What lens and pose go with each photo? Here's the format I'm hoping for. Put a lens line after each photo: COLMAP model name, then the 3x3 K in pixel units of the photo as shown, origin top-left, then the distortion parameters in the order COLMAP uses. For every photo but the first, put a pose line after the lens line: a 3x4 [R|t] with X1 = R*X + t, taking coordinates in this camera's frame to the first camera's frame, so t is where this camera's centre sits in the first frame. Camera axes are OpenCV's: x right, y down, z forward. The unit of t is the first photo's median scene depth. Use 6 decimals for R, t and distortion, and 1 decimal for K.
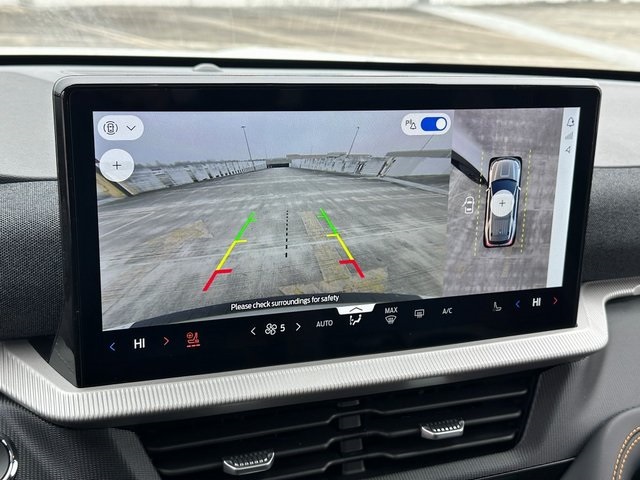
lens RADIAL K [[820.2, 0, 322.8], [0, 820.2, 239.3], [0, 0, 1]] dist [0.128706, 0.000000]
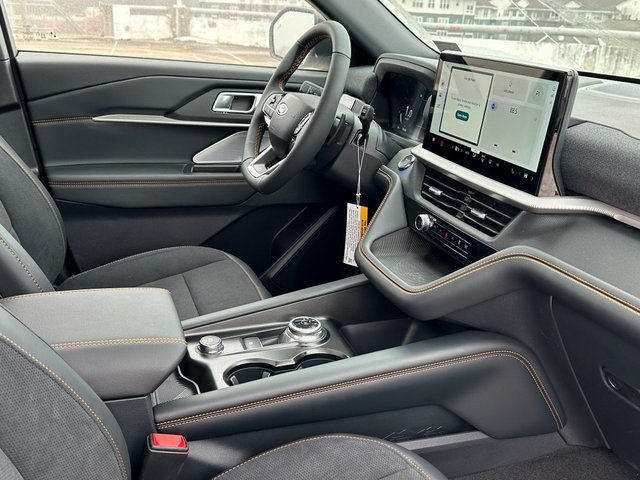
lens RADIAL K [[670.4, 0, 319.0], [0, 670.4, 241.9], [0, 0, 1]] dist [0.064731, 0.000000]
pose [[0.001492, 0.285977, -0.958235, 2.021013], [-0.366259, 0.891807, 0.265582, -0.036848], [0.930512, 0.350566, 0.106072, 0.424993]]
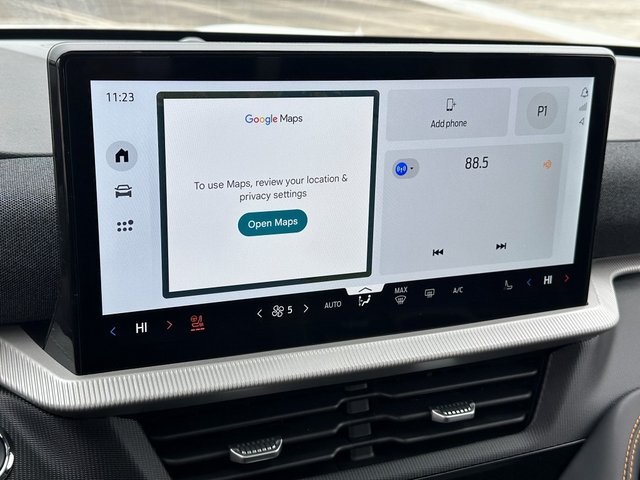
lens RADIAL K [[820.2, 0, 321.0], [0, 820.2, 240.6], [0, 0, 1]] dist [0.128706, 0.000000]
pose [[0.999366, -0.010388, 0.034059, -0.042034], [0.009706, 0.999750, 0.020140, 0.007942], [-0.034260, -0.019796, 0.999217, 0.042955]]
